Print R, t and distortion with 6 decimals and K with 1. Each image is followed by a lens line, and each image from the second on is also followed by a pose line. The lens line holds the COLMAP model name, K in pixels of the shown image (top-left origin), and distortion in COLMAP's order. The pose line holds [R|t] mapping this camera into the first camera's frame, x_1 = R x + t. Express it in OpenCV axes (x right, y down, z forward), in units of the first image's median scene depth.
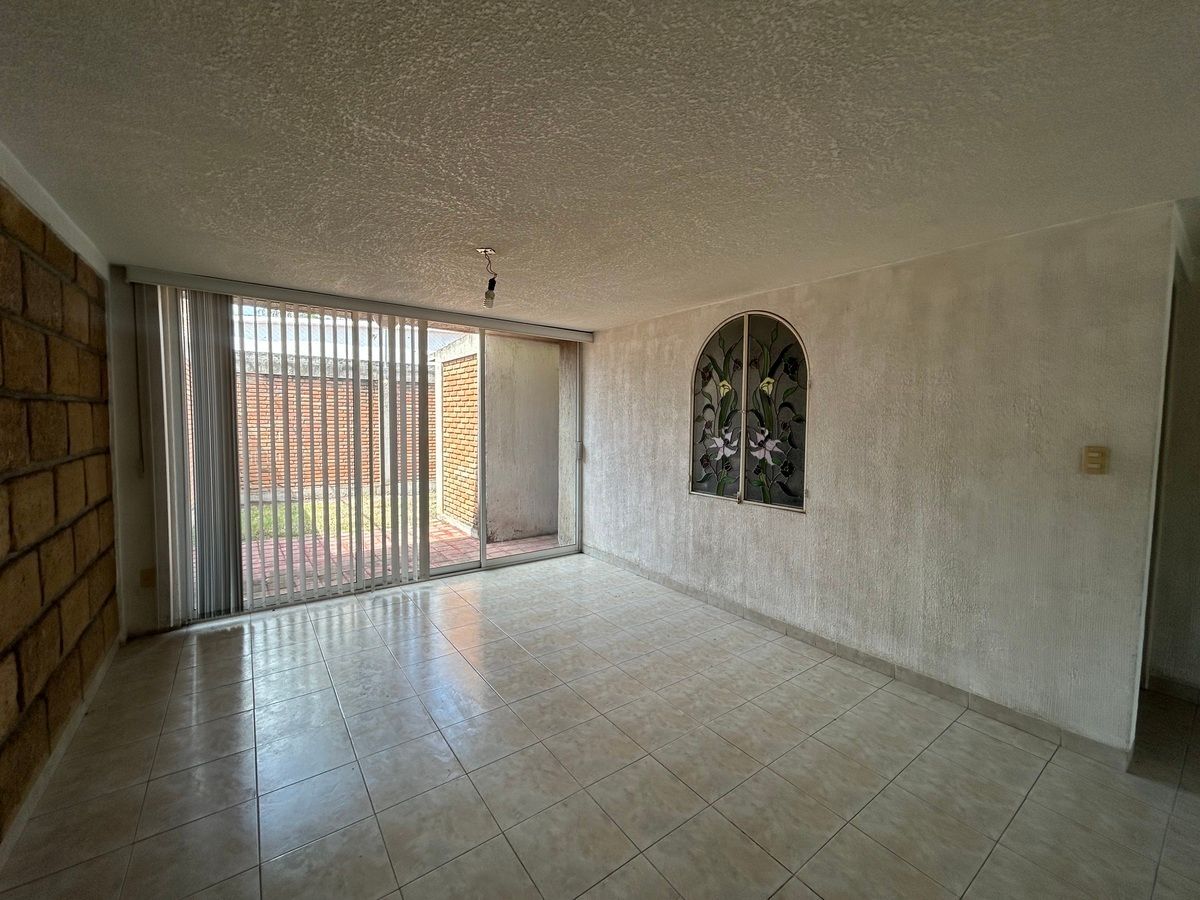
lens RADIAL K [[486.2, 0, 600.4], [0, 486.2, 448.3], [0, 0, 1]] dist [-0.001614, 0.000926]
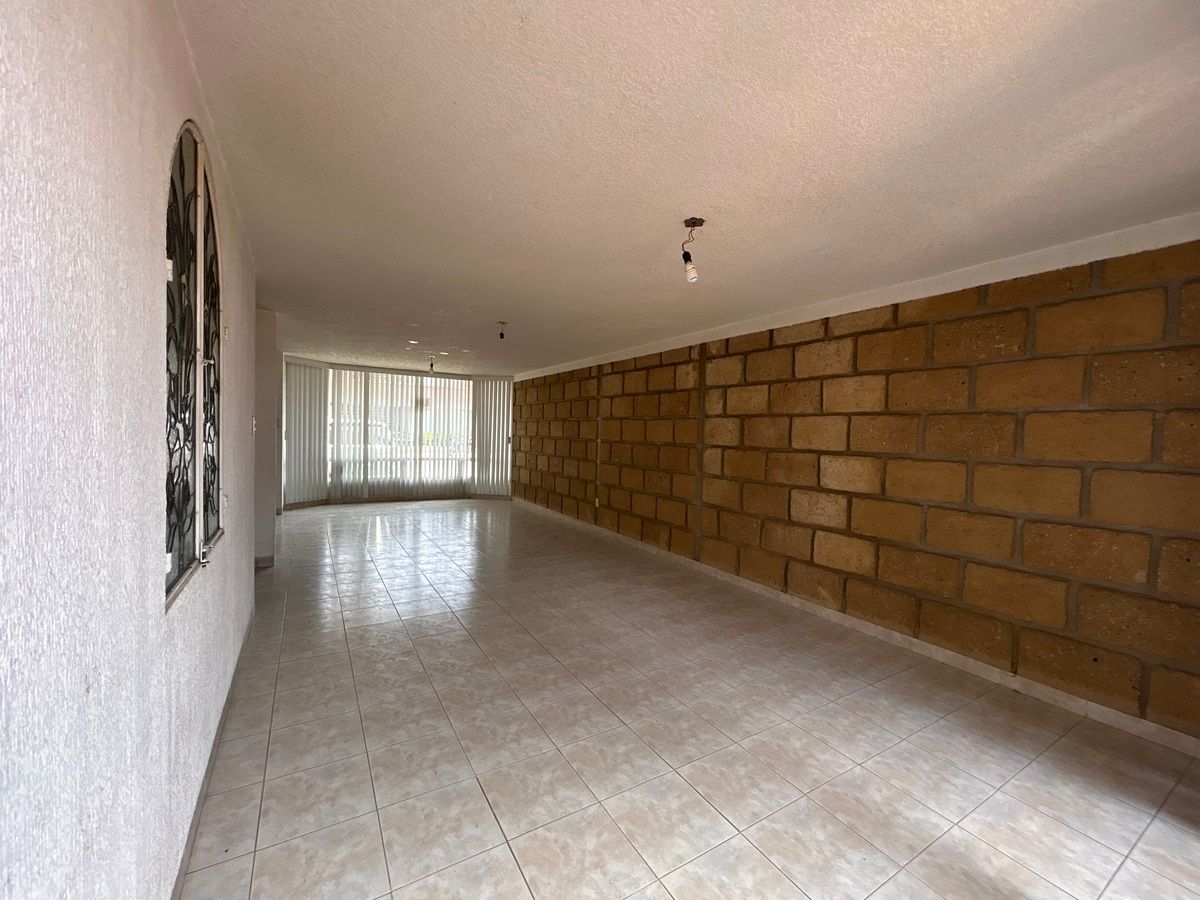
lens RADIAL K [[486.2, 0, 600.4], [0, 486.2, 448.3], [0, 0, 1]] dist [-0.001614, 0.000926]
pose [[-0.994713, -0.046425, 0.091600, -0.123154], [-0.037669, 0.994755, 0.095098, -0.053564], [-0.095534, 0.091145, -0.991245, 1.463044]]
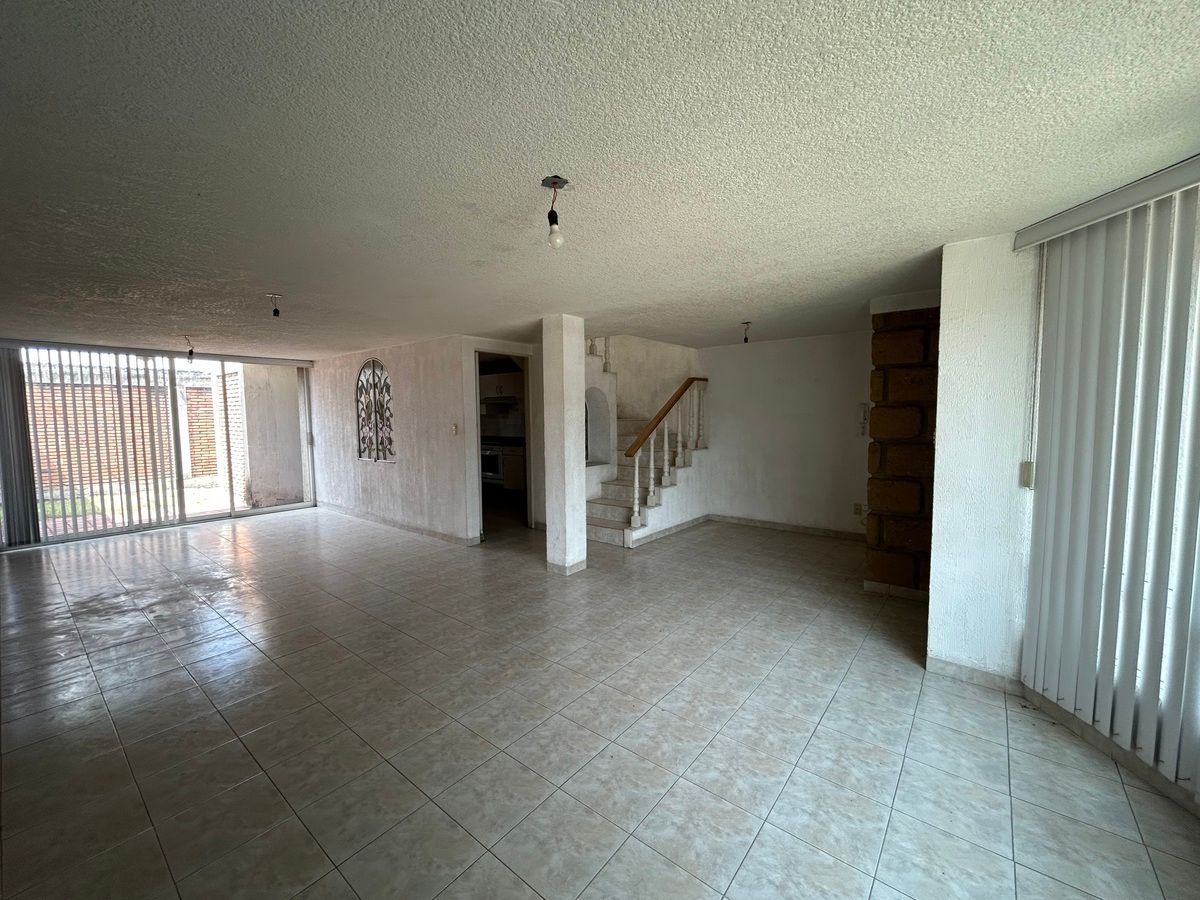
lens RADIAL K [[486.2, 0, 600.4], [0, 486.2, 448.3], [0, 0, 1]] dist [-0.001614, 0.000926]
pose [[0.967186, -0.041234, 0.250702, 0.678221], [0.038612, 0.999136, 0.015370, 0.069870], [-0.251119, -0.005186, 0.967942, -1.036376]]
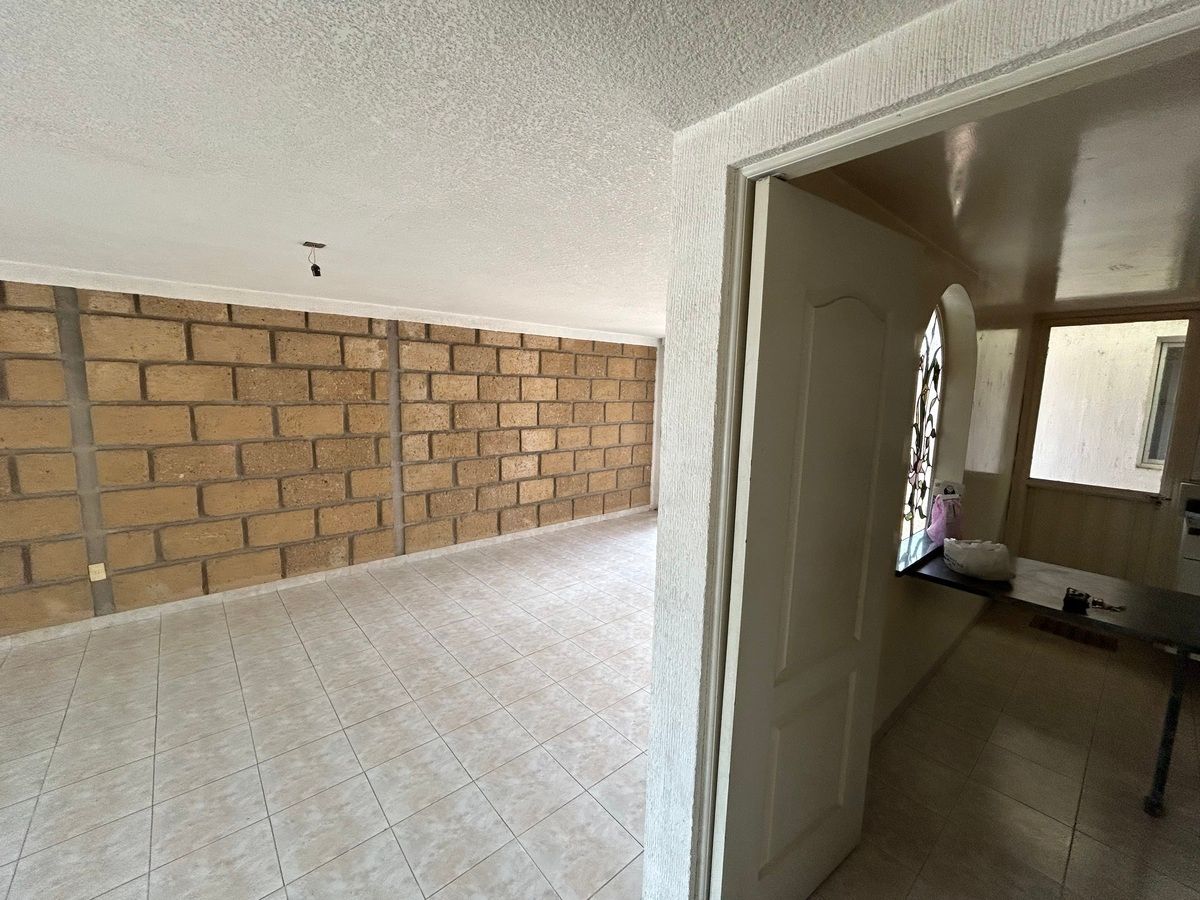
lens RADIAL K [[486.2, 0, 600.4], [0, 486.2, 448.3], [0, 0, 1]] dist [-0.001614, 0.000926]
pose [[0.080742, 0.114408, -0.990147, 1.028399], [-0.084152, 0.990626, 0.107601, -0.084444], [0.993176, 0.074635, 0.089613, 0.482661]]
